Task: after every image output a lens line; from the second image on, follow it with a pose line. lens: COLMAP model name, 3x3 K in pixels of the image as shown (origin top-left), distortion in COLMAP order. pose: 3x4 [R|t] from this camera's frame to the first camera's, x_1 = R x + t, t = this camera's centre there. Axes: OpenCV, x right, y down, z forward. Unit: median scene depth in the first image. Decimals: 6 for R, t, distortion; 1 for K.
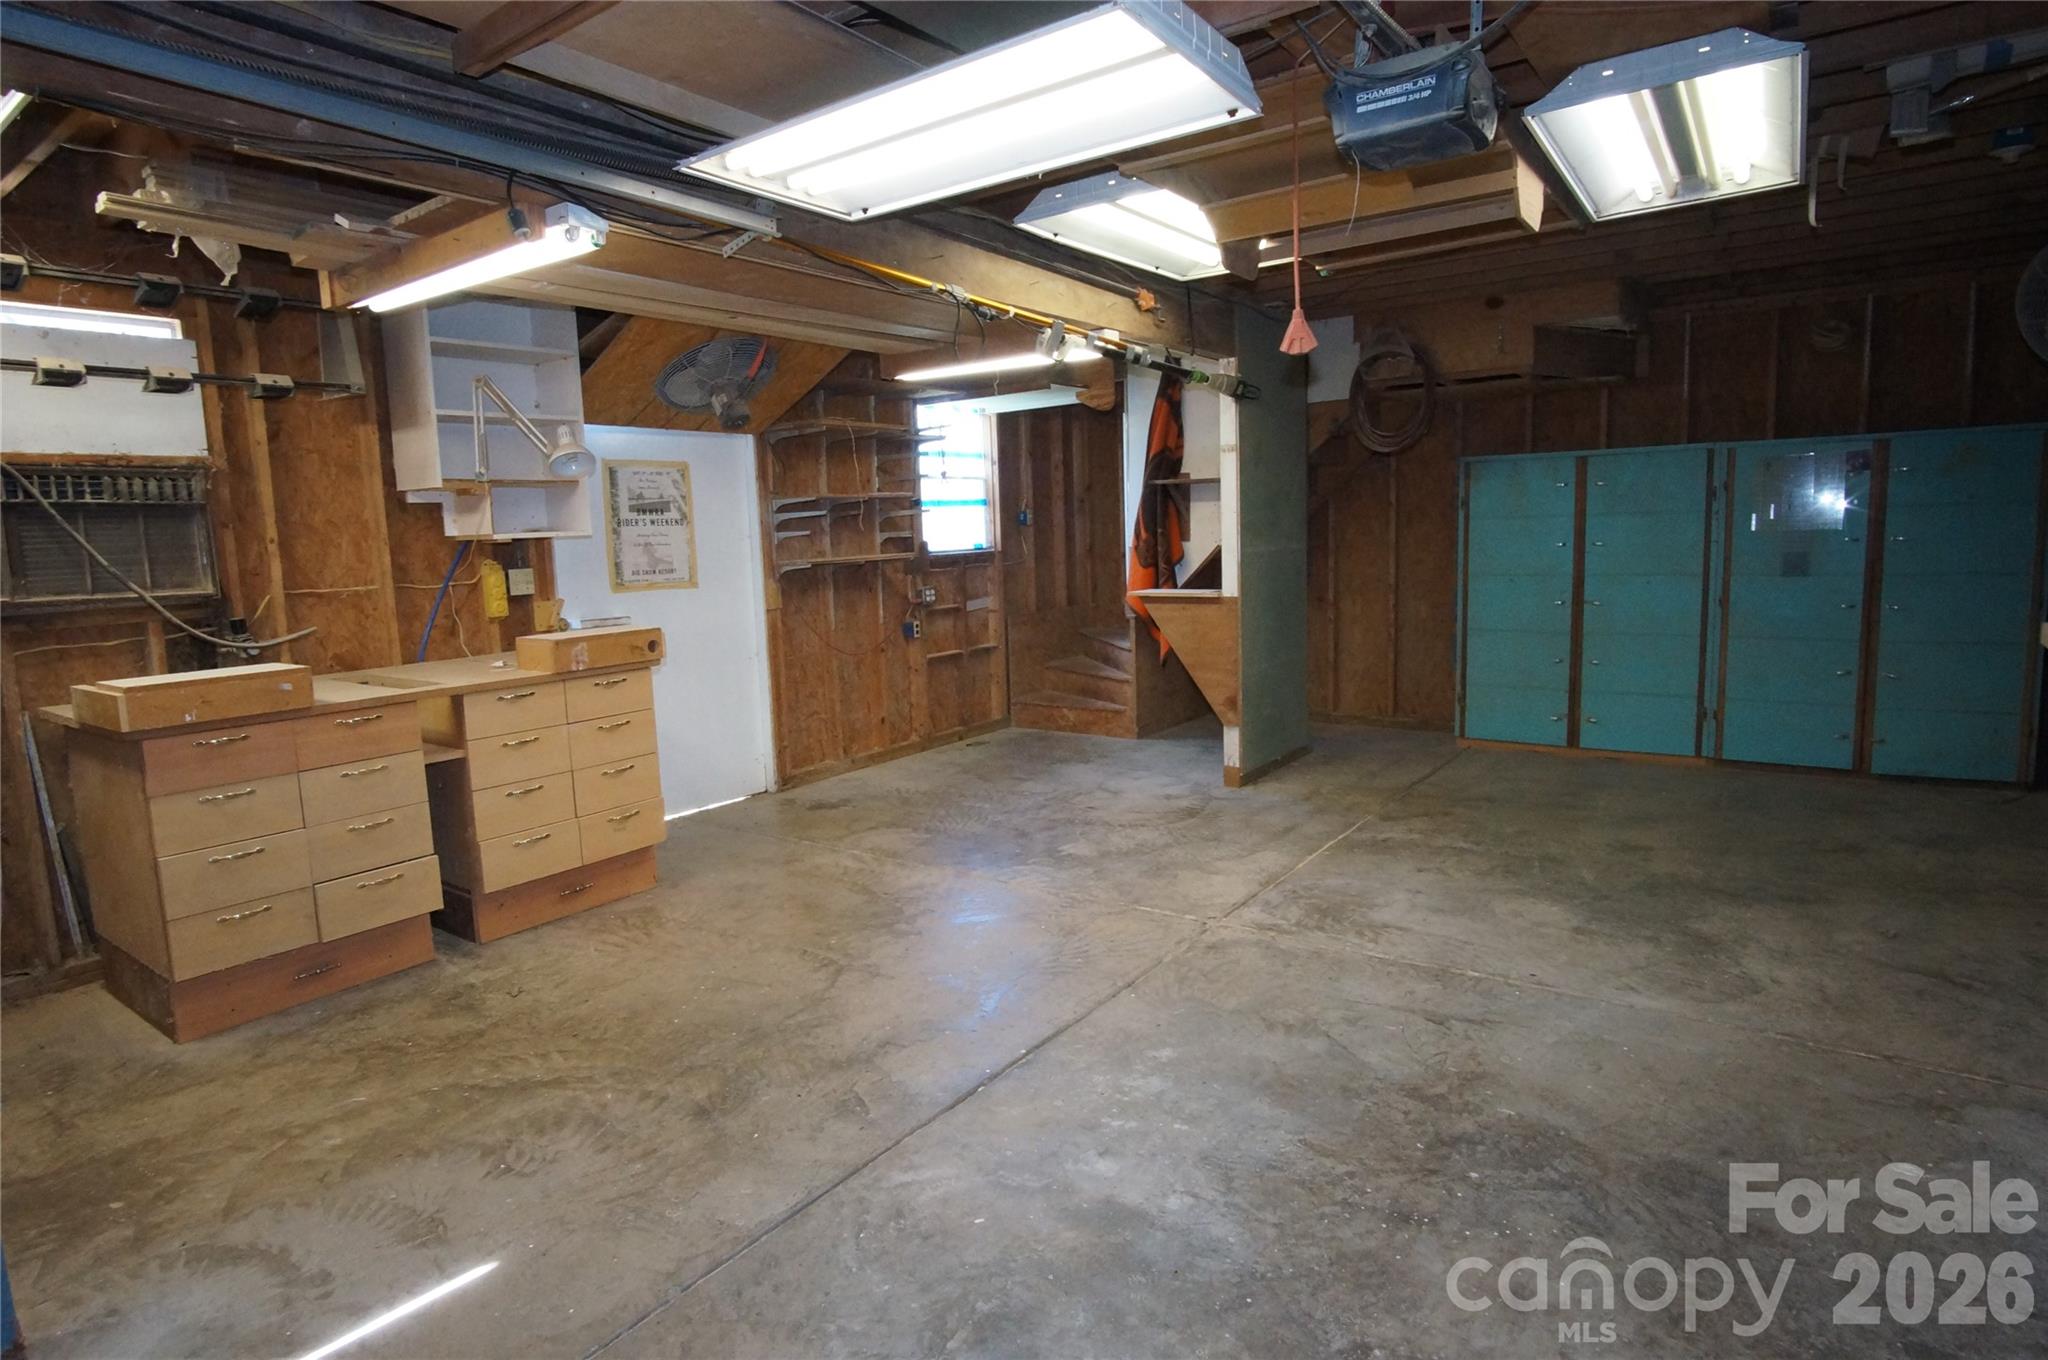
lens RADIAL K [[1087.8, 0, 1014.9], [0, 1087.8, 672.6], [0, 0, 1]] dist [-0.025476, 0.001855]
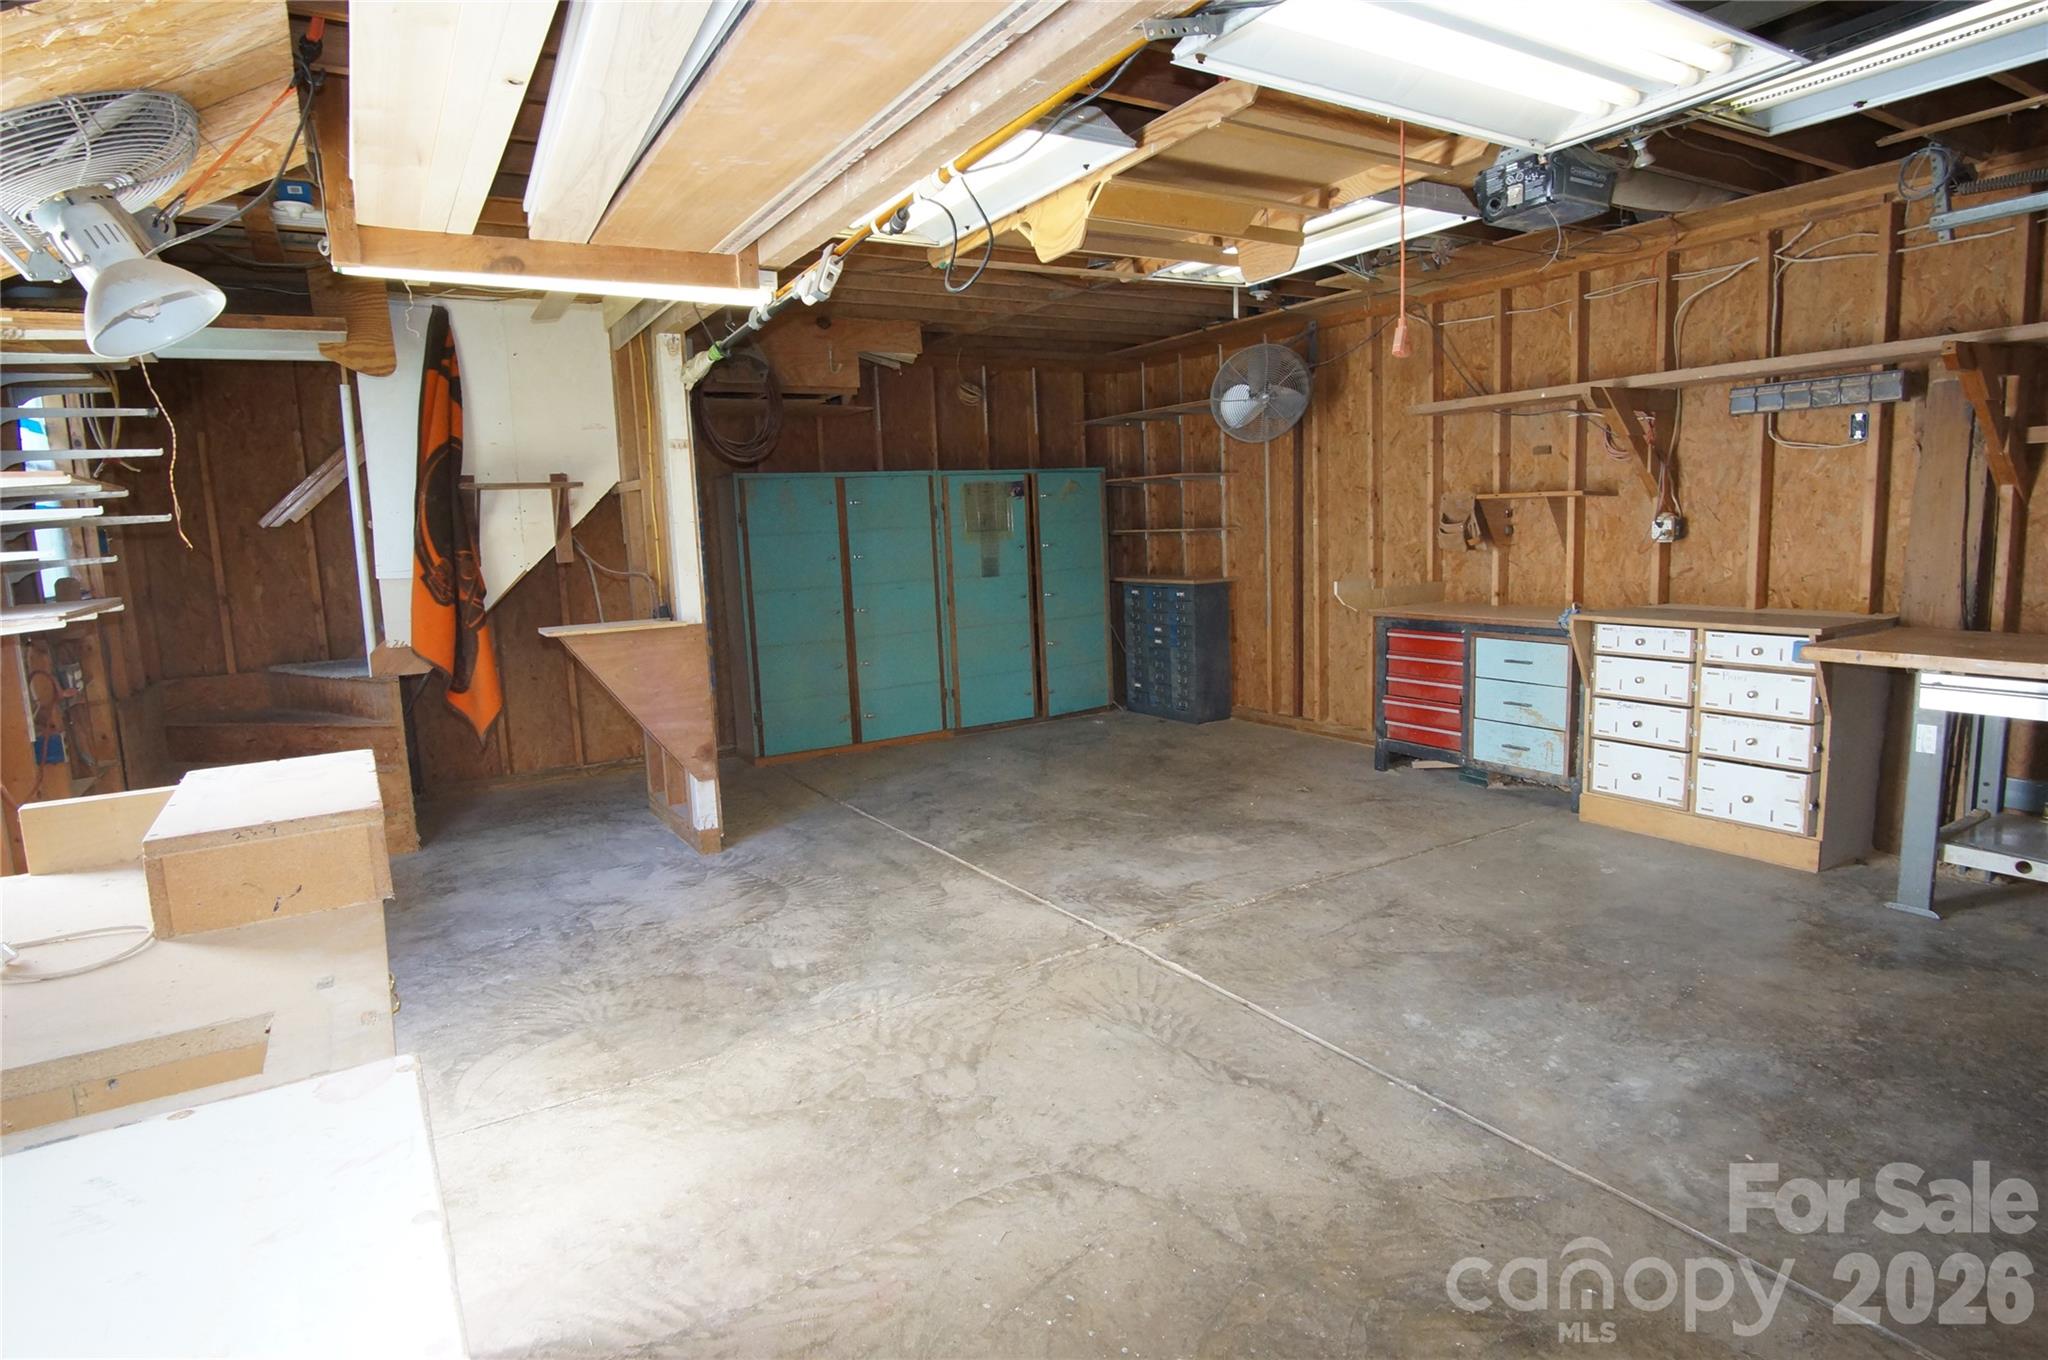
lens RADIAL K [[1087.8, 0, 1006.2], [0, 1087.8, 674.5], [0, 0, 1]] dist [-0.025476, 0.001855]
pose [[0.387475, -0.111468, 0.915116, -0.708182], [0.148948, 0.987190, 0.057181, -0.067452], [-0.909768, 0.114149, 0.399114, 0.702014]]
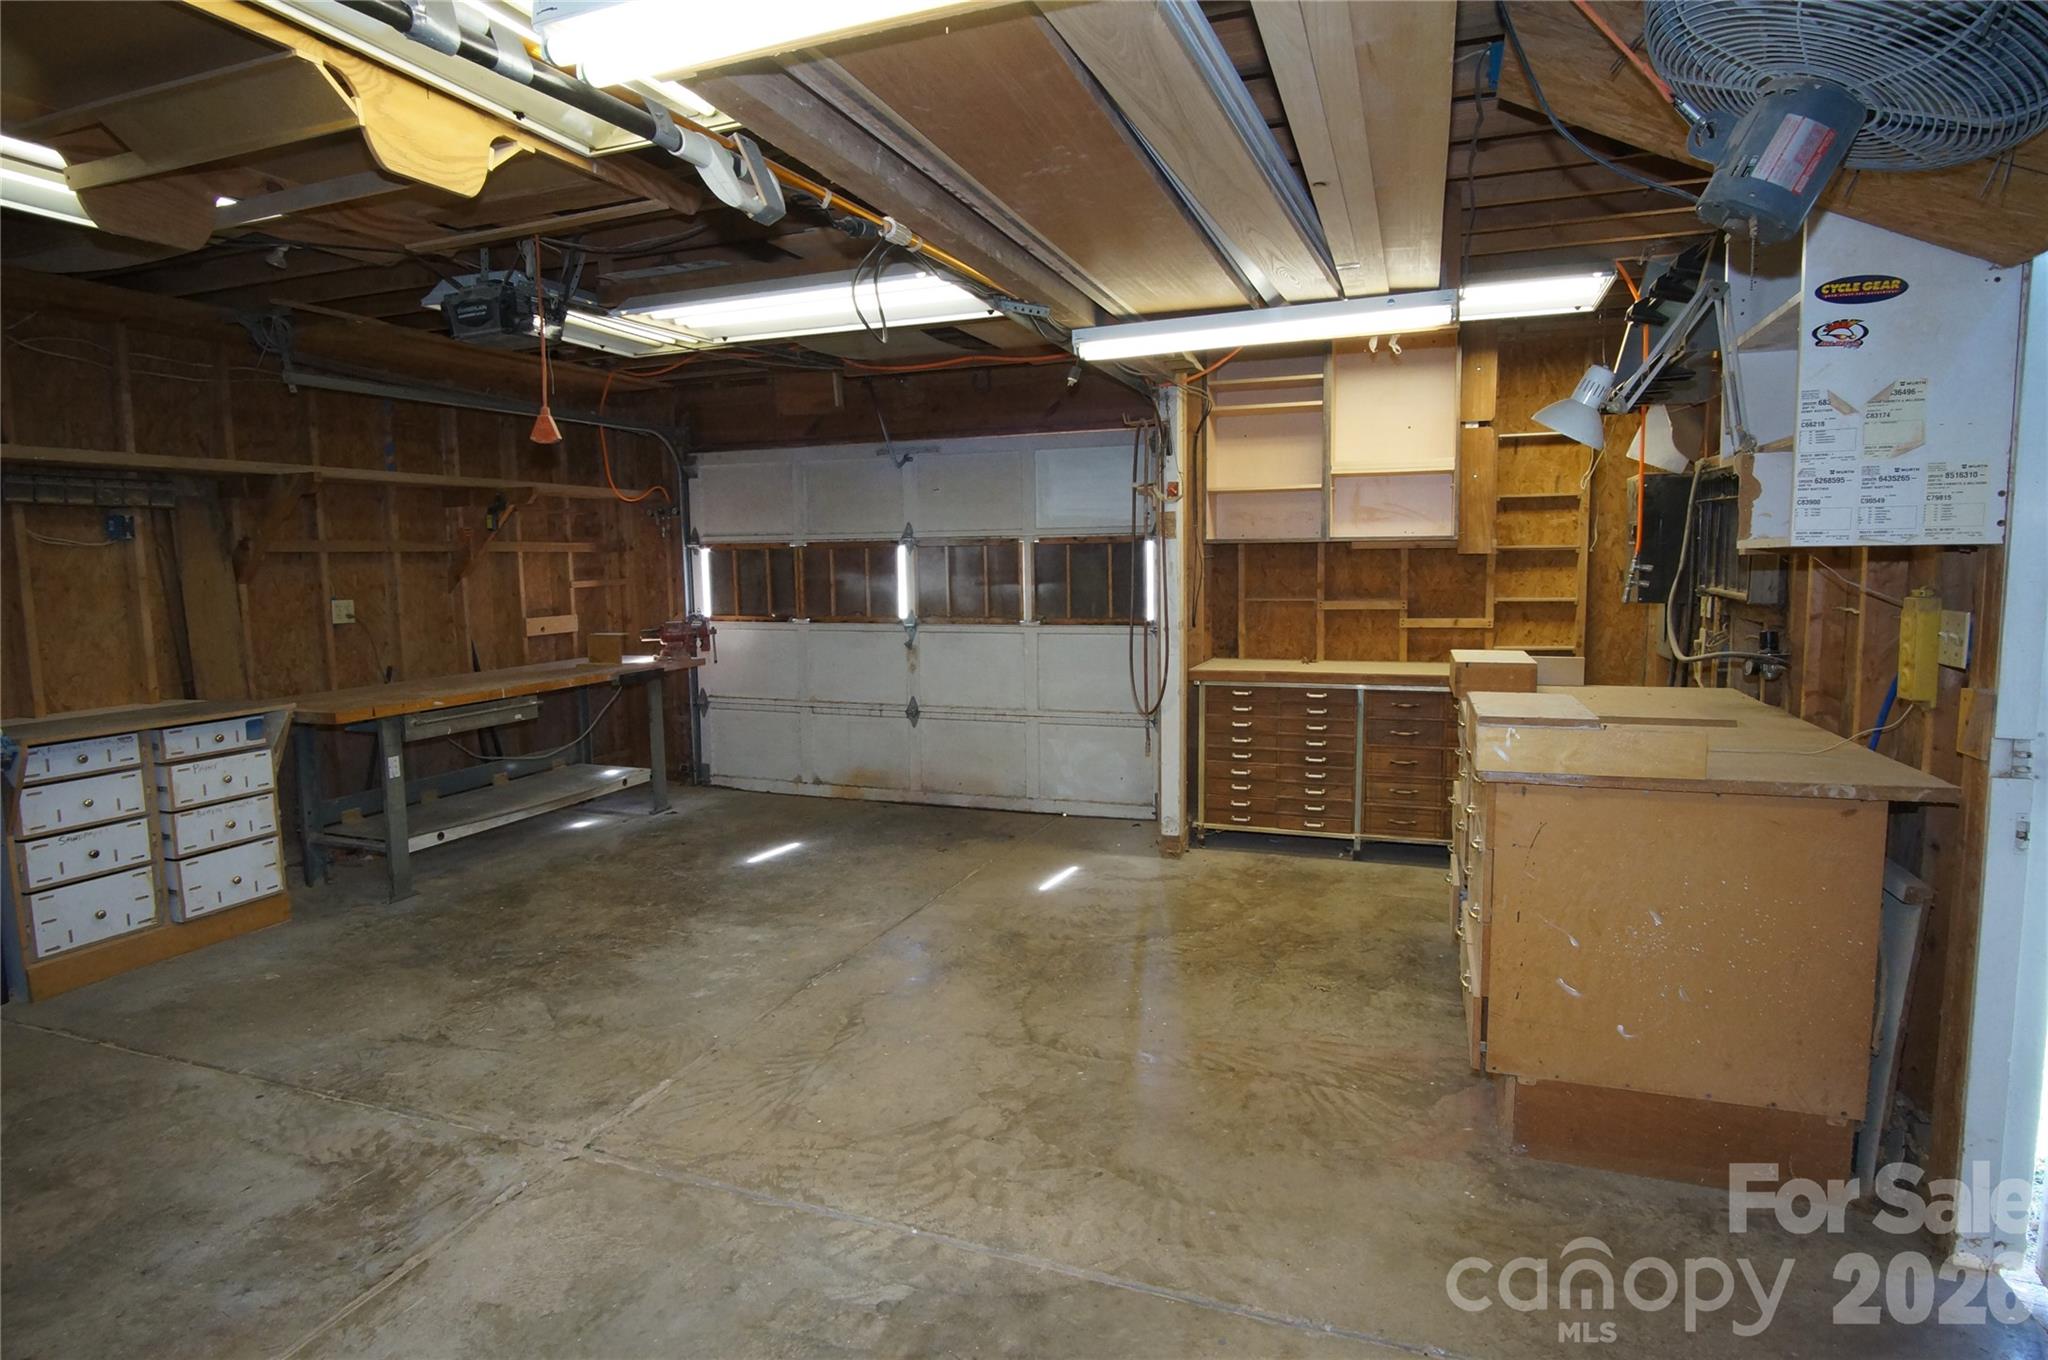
lens RADIAL K [[1087.8, 0, 1010.0], [0, 1087.8, 677.1], [0, 0, 1]] dist [-0.025476, 0.001855]
pose [[-0.962141, 0.079631, -0.260661, 0.070835], [0.014083, 0.969615, 0.244230, -0.239010], [0.272189, 0.231313, -0.934028, 1.697716]]
